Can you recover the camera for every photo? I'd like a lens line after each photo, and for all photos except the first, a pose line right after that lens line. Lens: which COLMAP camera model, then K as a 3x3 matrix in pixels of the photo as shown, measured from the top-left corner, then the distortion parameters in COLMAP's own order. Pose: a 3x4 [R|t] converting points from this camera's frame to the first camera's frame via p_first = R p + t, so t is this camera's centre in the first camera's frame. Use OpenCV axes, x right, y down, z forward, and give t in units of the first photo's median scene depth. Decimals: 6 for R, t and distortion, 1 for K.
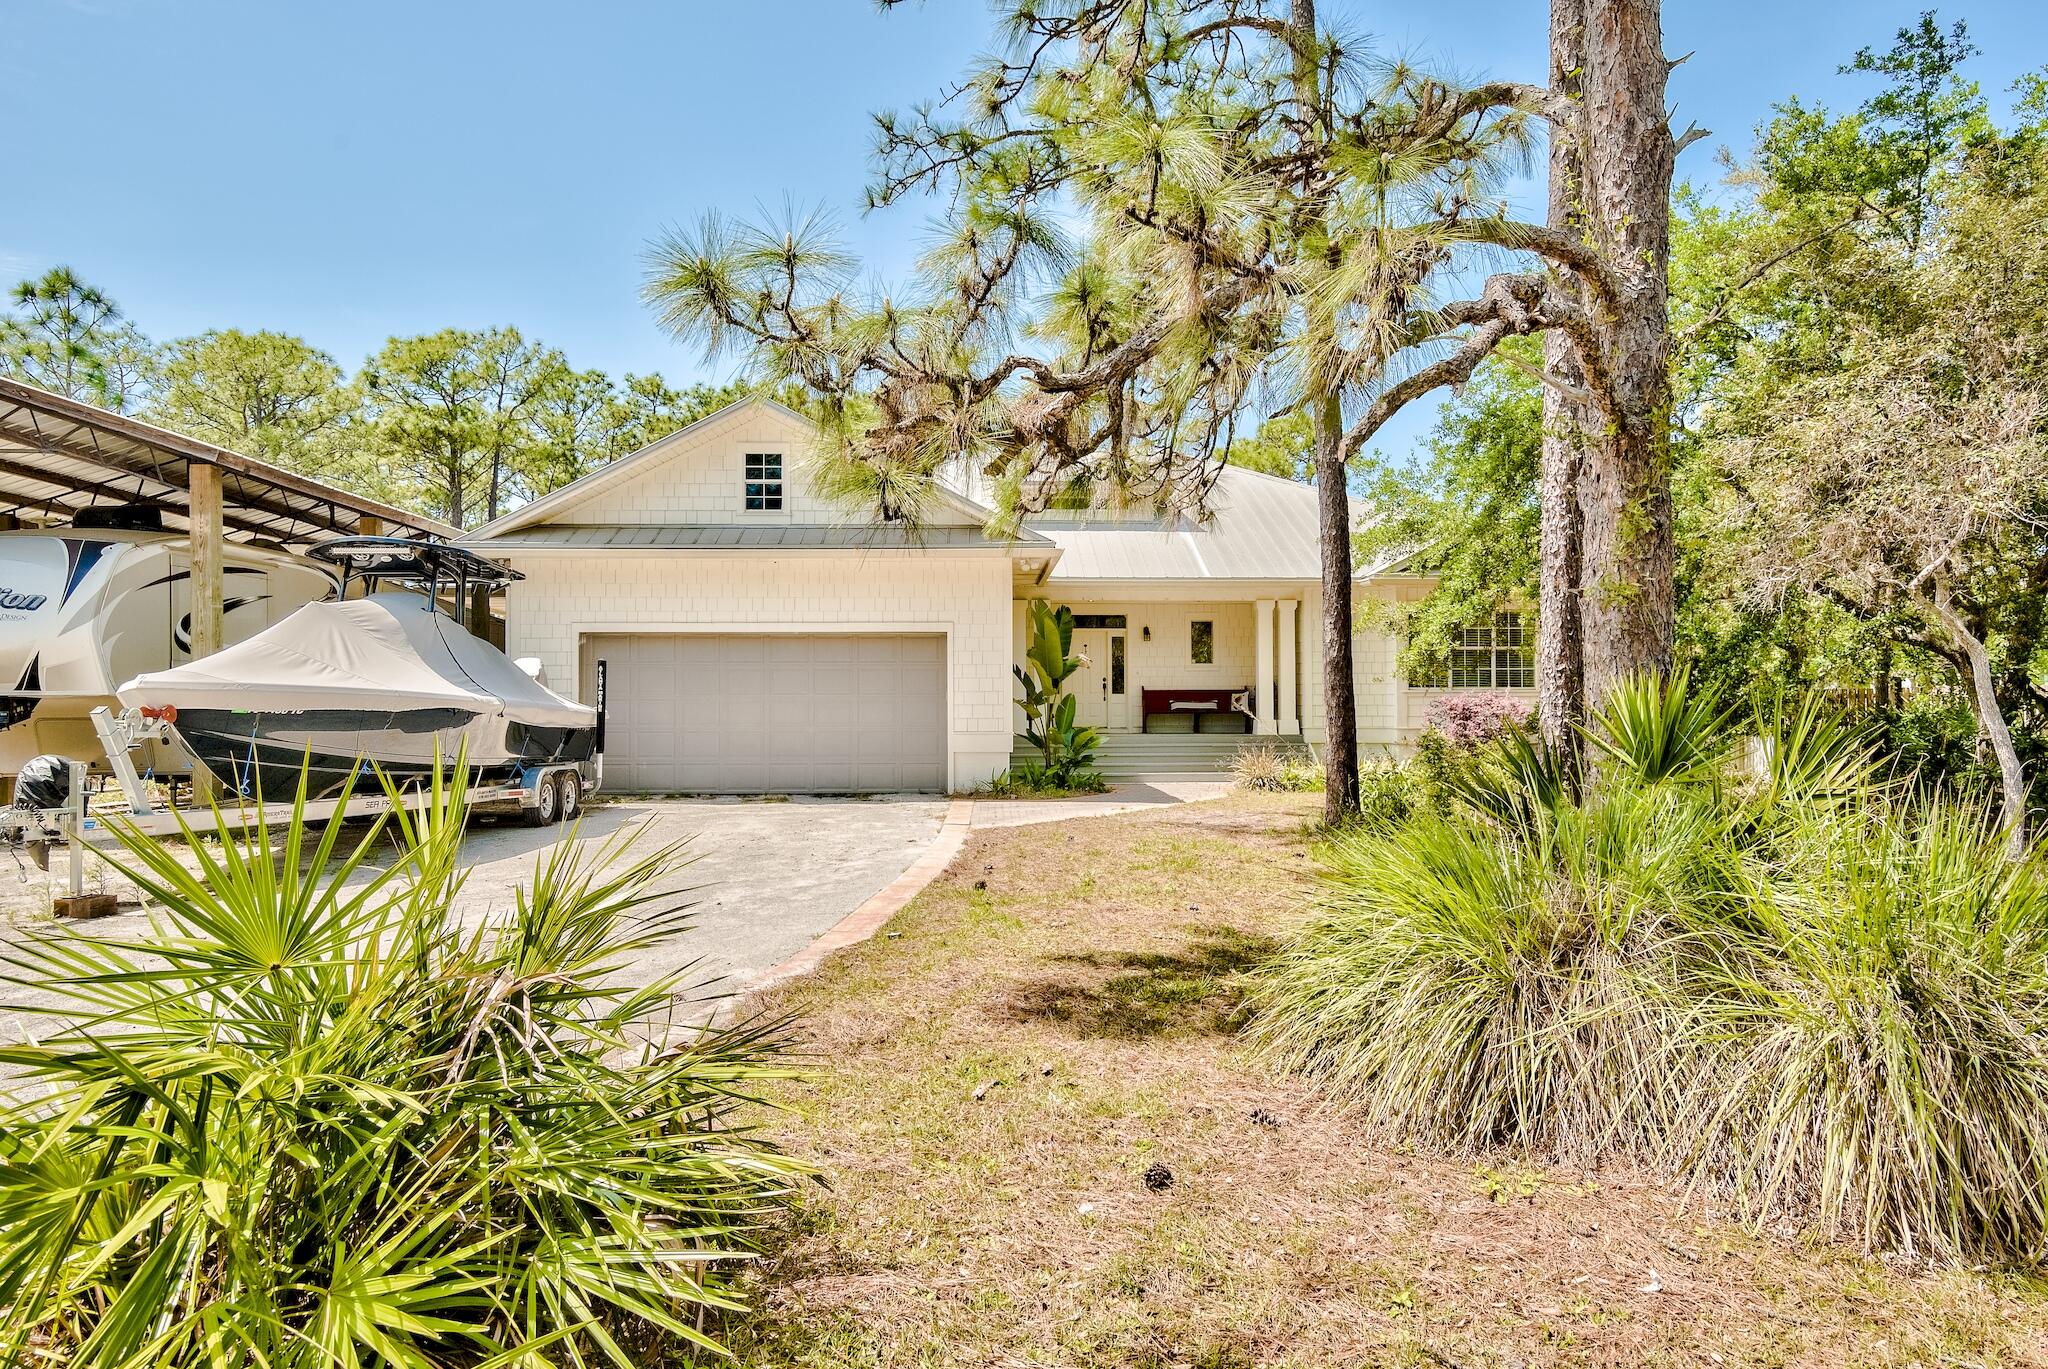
lens RADIAL K [[1156.1, 0, 1024.0], [0, 1156.1, 684.5], [0, 0, 1]] dist [0.003024, 0.000876]
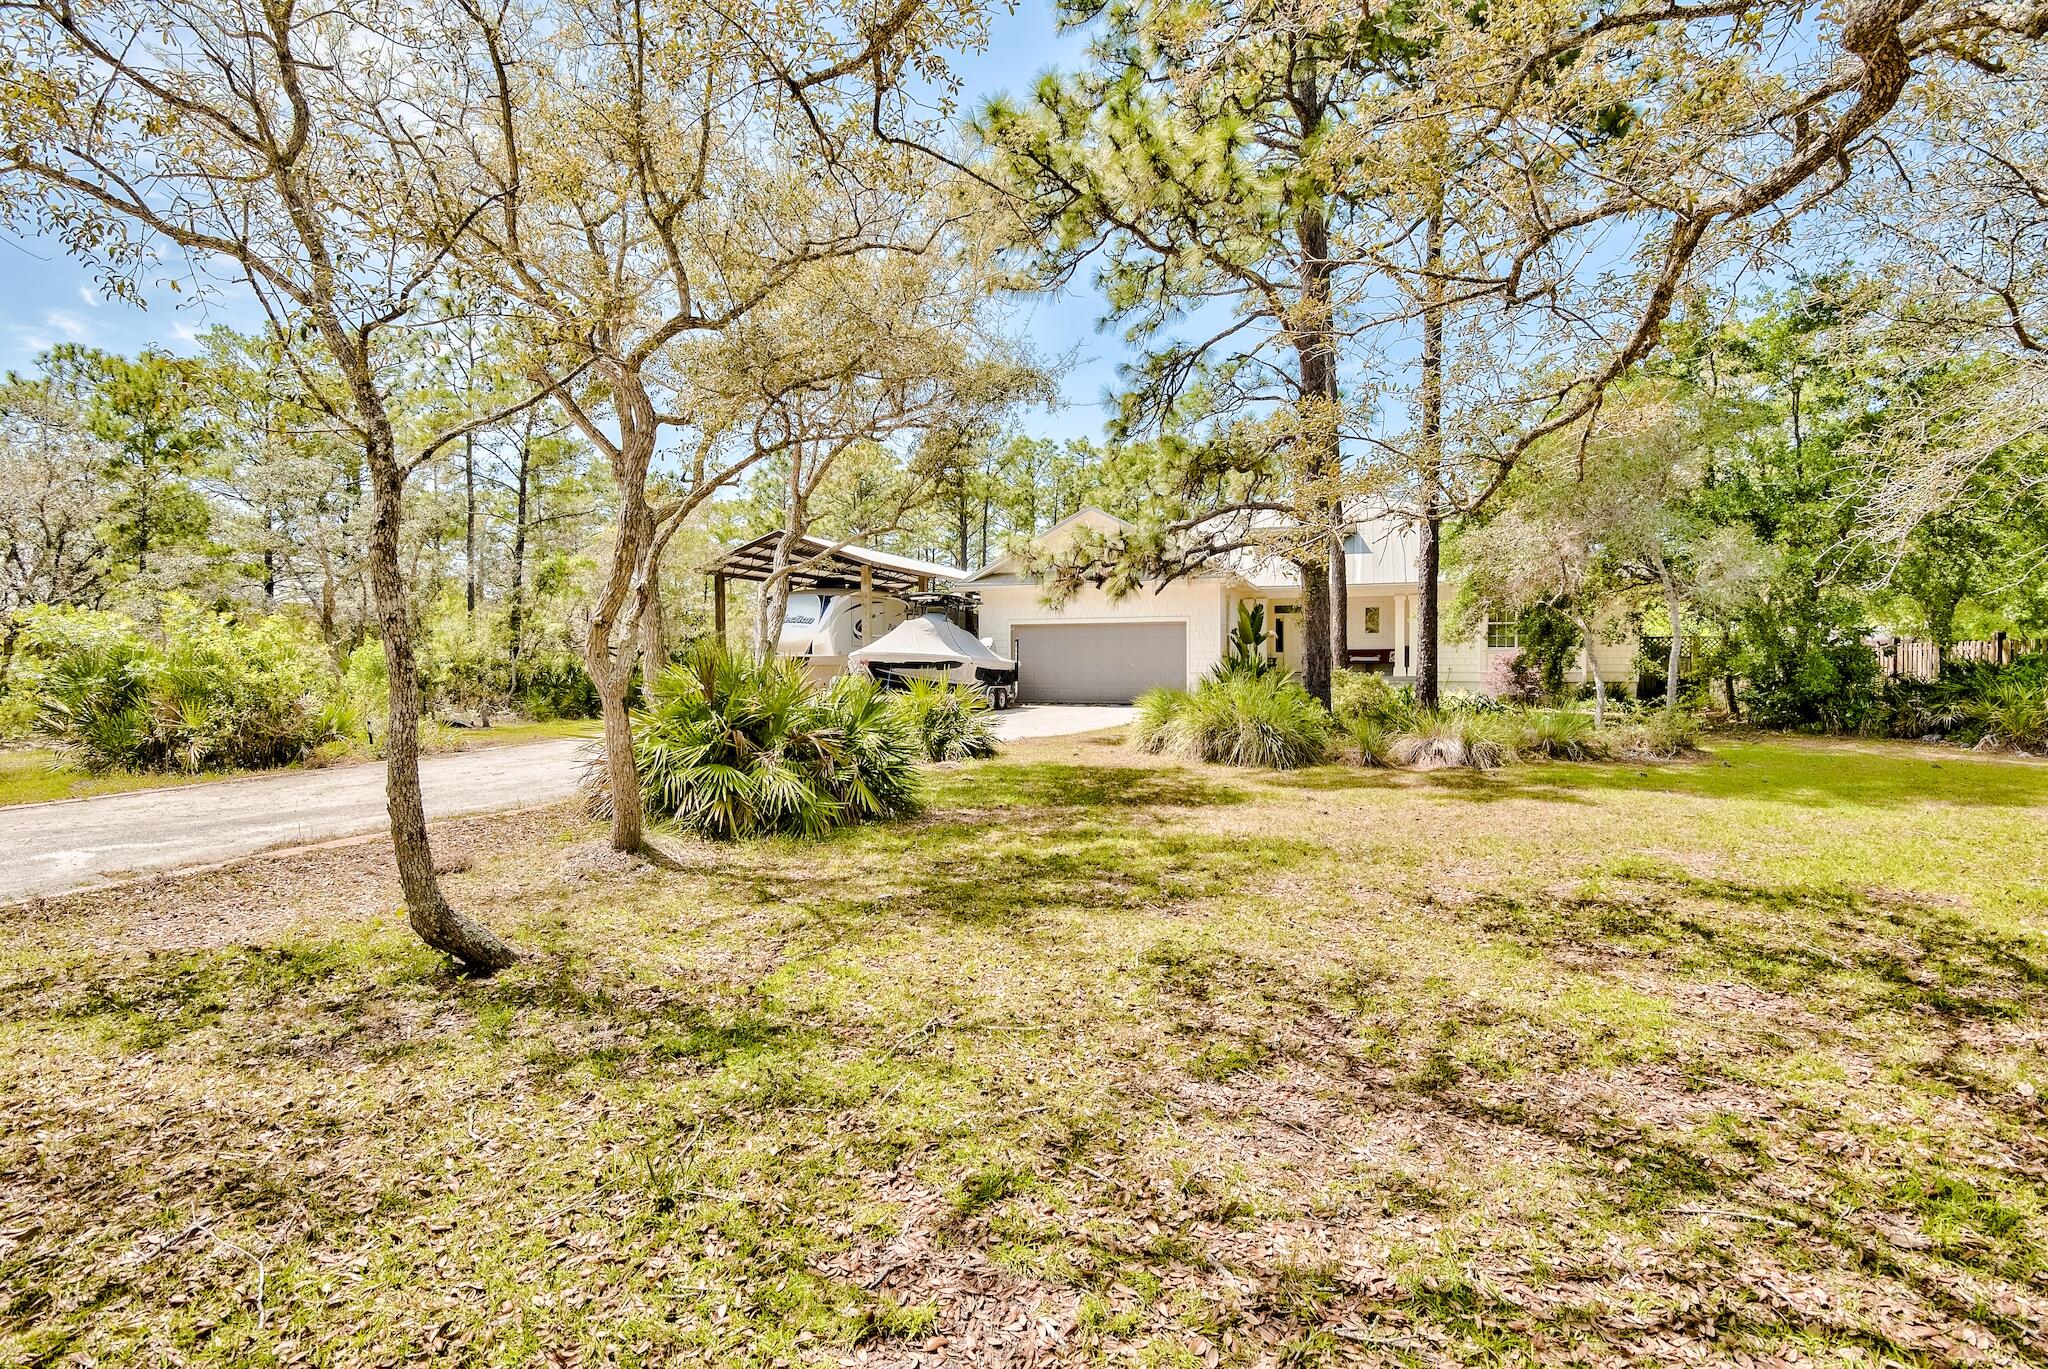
lens RADIAL K [[1002.3, 0, 1024.0], [0, 1002.3, 684.5], [0, 0, 1]] dist [0.066034, 0.000022]
pose [[0.919282, 0.005423, -0.393561, 0.311375], [0.009858, 0.999274, 0.036795, -0.003539], [0.393475, -0.037704, 0.918562, -0.582764]]
